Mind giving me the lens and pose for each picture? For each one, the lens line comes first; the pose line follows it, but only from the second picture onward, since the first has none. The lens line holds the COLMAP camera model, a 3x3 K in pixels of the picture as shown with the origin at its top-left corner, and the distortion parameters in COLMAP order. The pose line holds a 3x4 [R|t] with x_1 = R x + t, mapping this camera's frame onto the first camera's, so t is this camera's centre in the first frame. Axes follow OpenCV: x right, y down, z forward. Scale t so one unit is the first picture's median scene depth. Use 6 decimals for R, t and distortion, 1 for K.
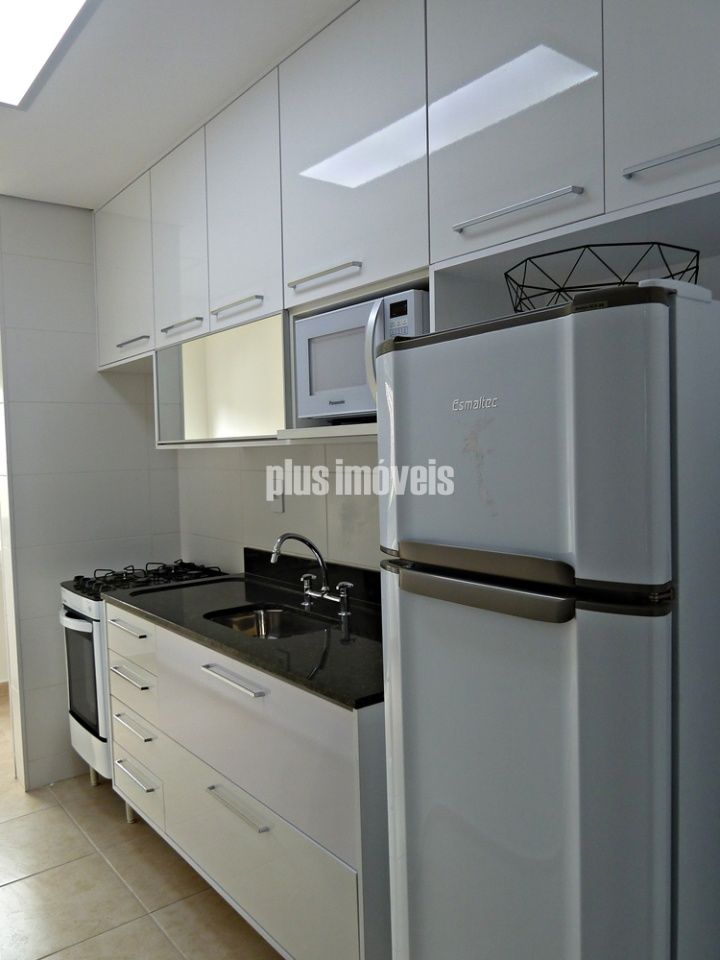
lens RADIAL K [[727.9, 0, 360.0], [0, 727.9, 480.0], [0, 0, 1]] dist [-0.045063, 0.029922]
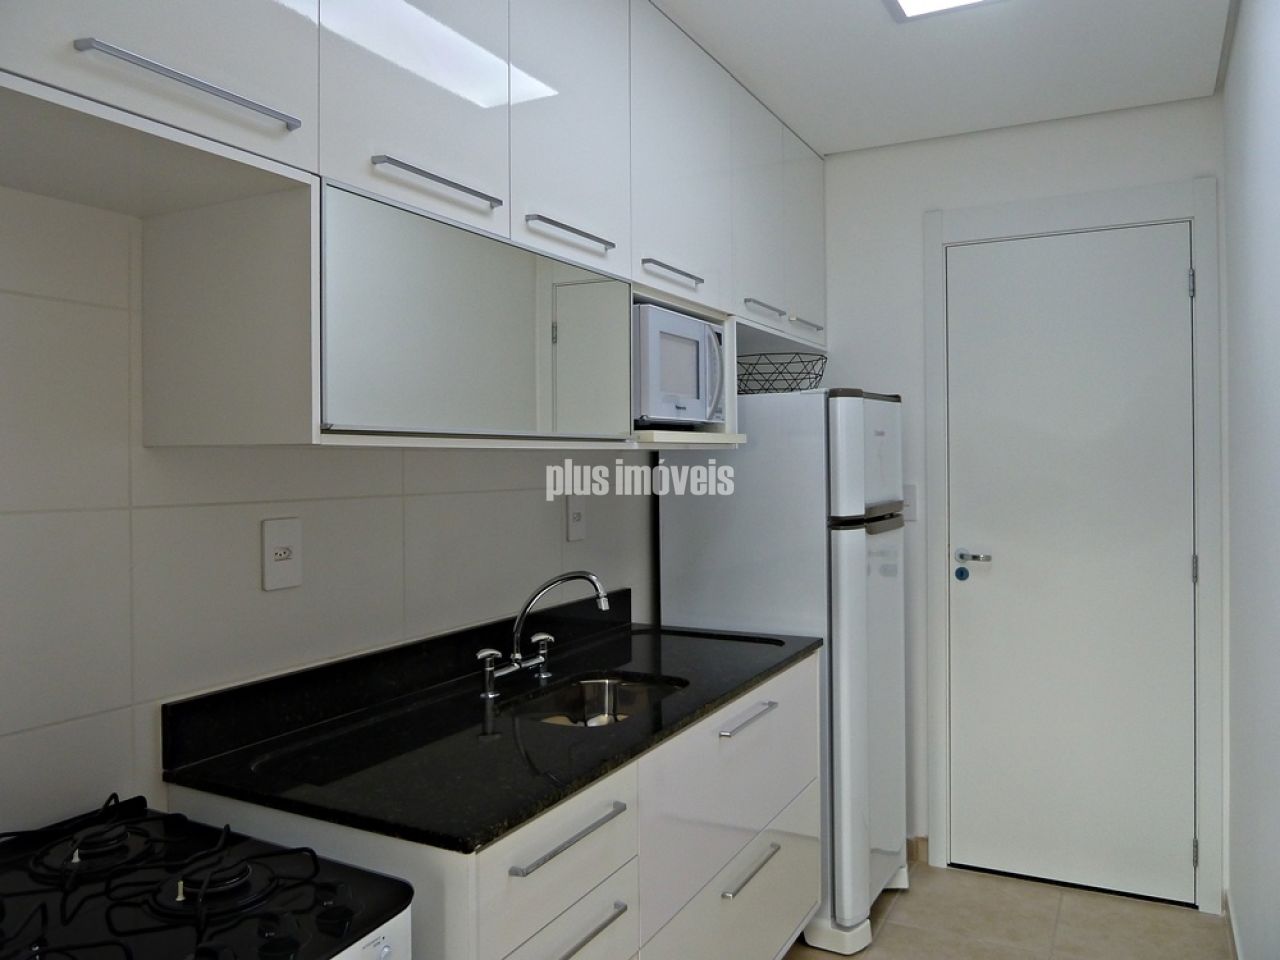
lens RADIAL K [[970.5, 0, 642.8], [0, 970.5, 472.4], [0, 0, 1]] dist [-0.045063, 0.029922]
pose [[-0.402961, 0.022587, 0.914939, -0.956709], [0.061601, 0.998098, 0.002490, -0.021566], [-0.913142, 0.057365, -0.403585, 1.262090]]
